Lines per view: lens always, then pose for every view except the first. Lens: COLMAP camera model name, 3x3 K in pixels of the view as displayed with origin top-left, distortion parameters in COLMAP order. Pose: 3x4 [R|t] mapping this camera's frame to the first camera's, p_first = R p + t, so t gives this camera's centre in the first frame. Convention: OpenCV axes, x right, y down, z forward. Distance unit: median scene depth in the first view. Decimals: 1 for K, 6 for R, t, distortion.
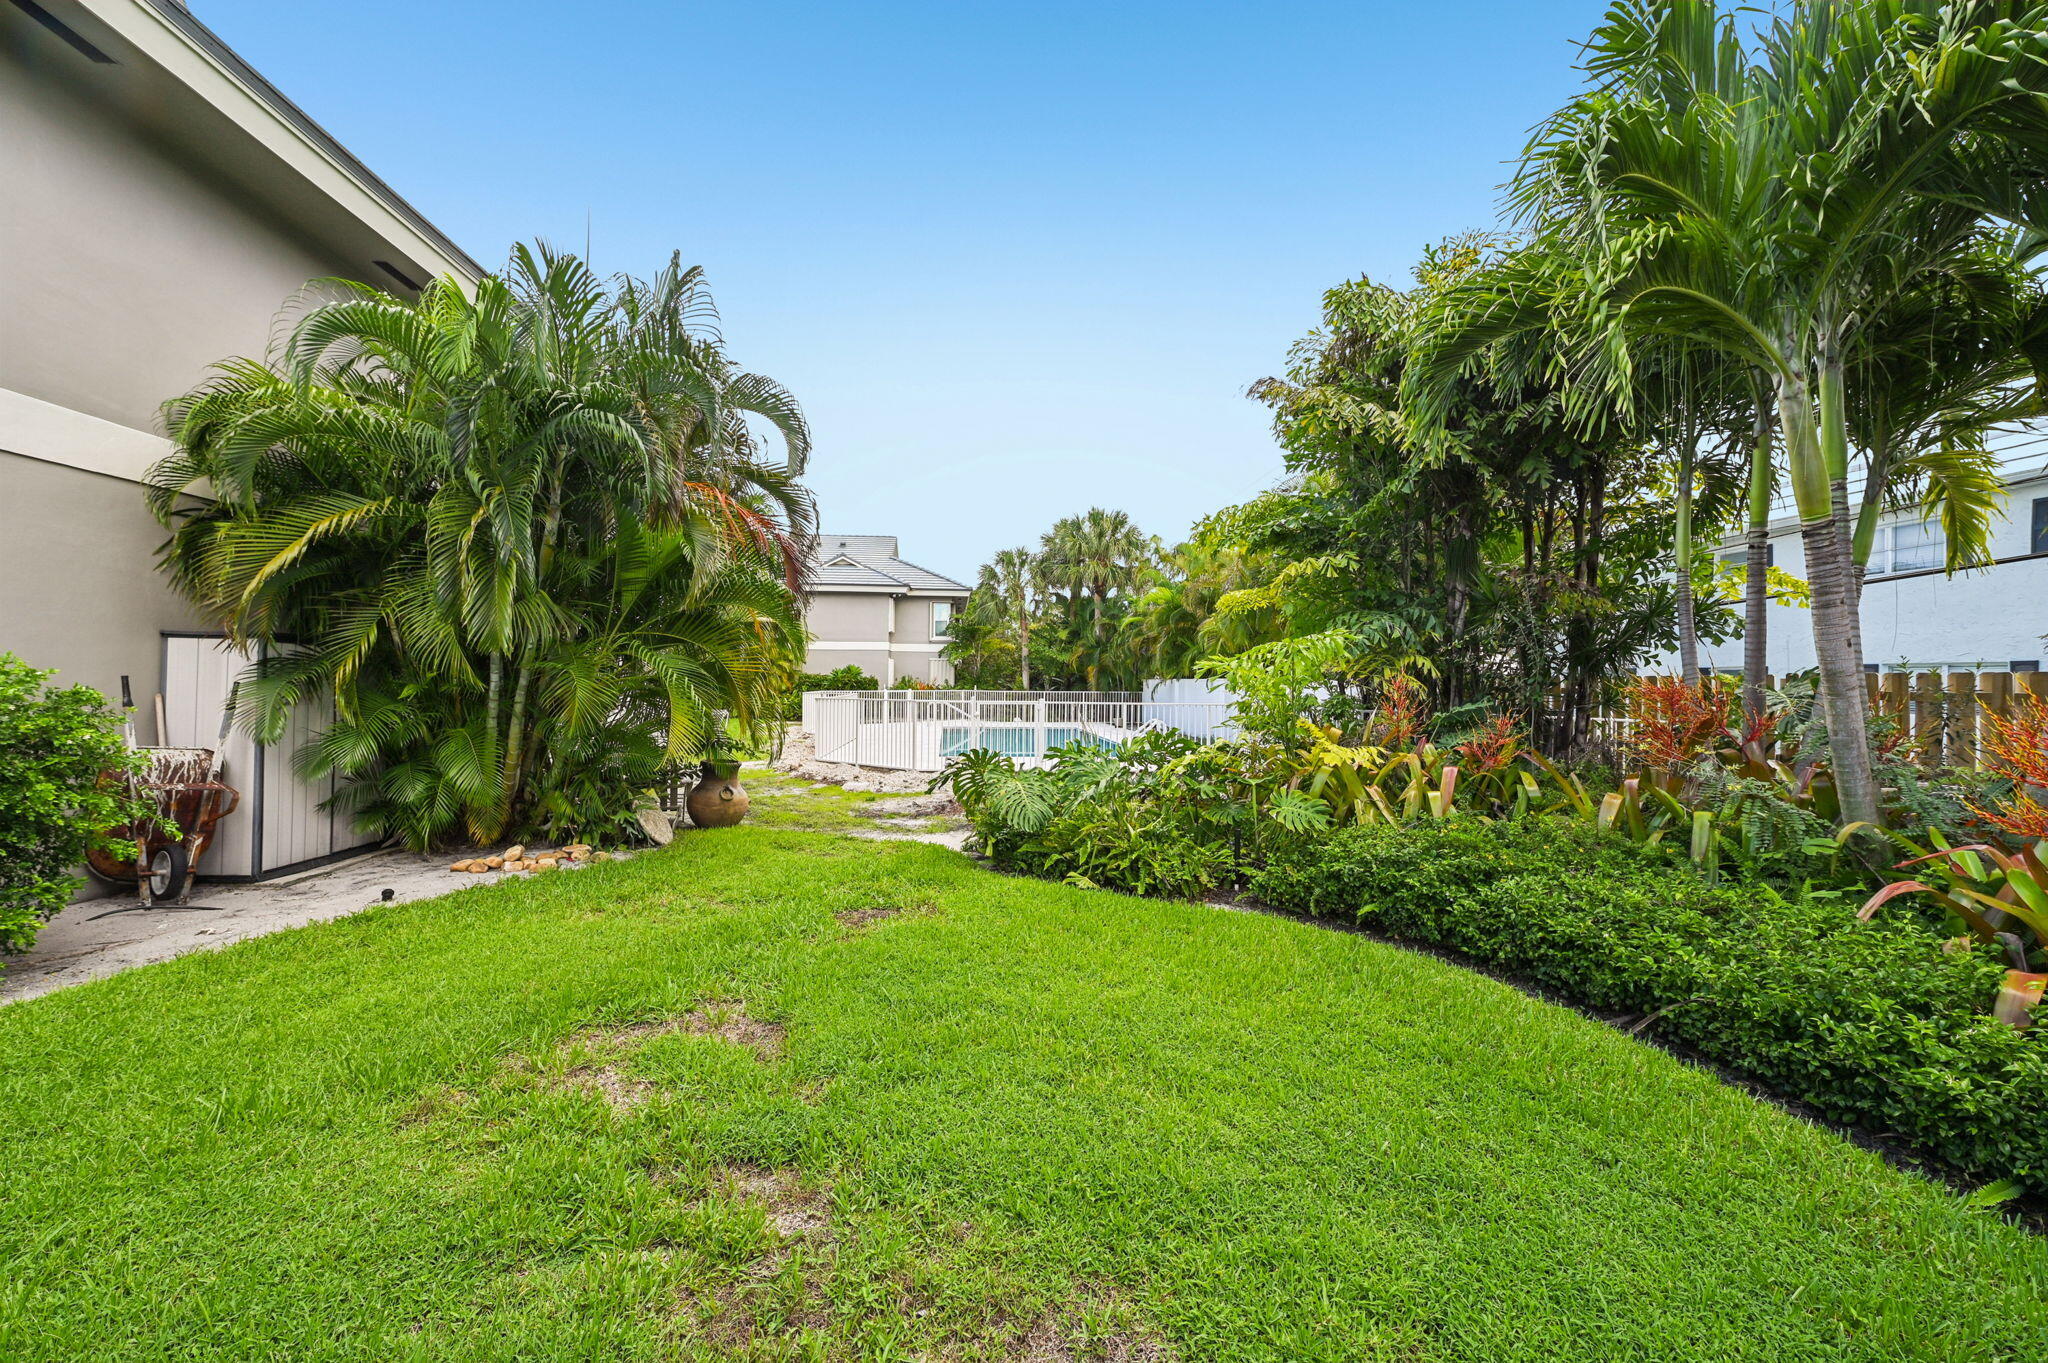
lens RADIAL K [[826.5, 0, 1024.0], [0, 826.5, 681.5], [0, 0, 1]] dist [-0.007039, -0.000154]
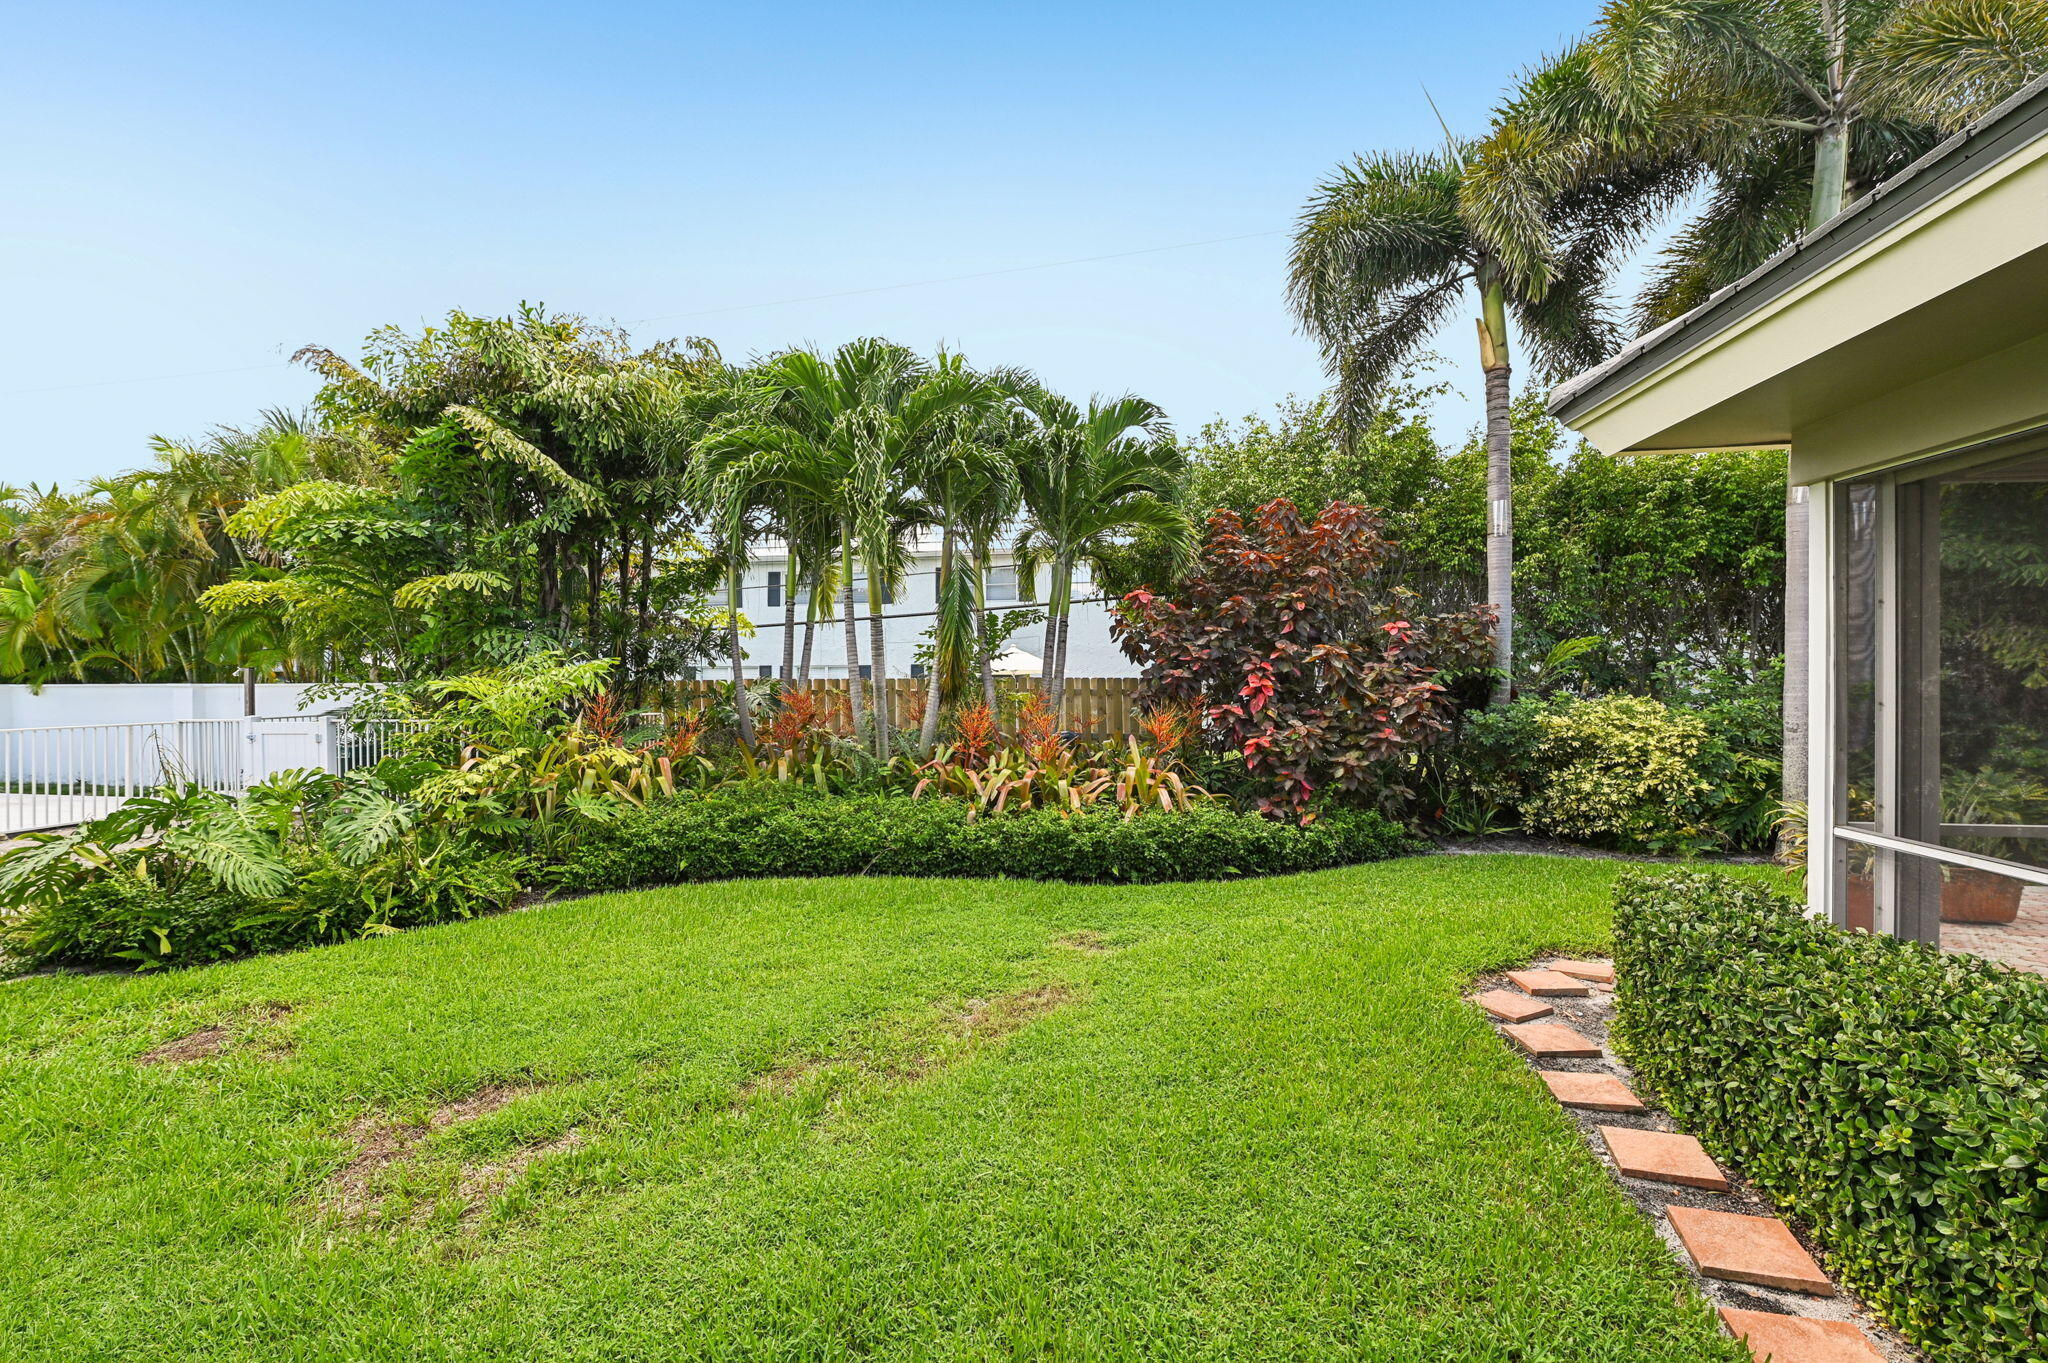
lens RADIAL K [[826.5, 0, 1024.0], [0, 826.5, 681.5], [0, 0, 1]] dist [-0.007039, -0.000154]
pose [[0.226804, -0.019499, 0.973745, -0.098692], [0.006583, 0.999807, 0.018488, -0.006000], [-0.973918, 0.002217, 0.226889, 0.017960]]
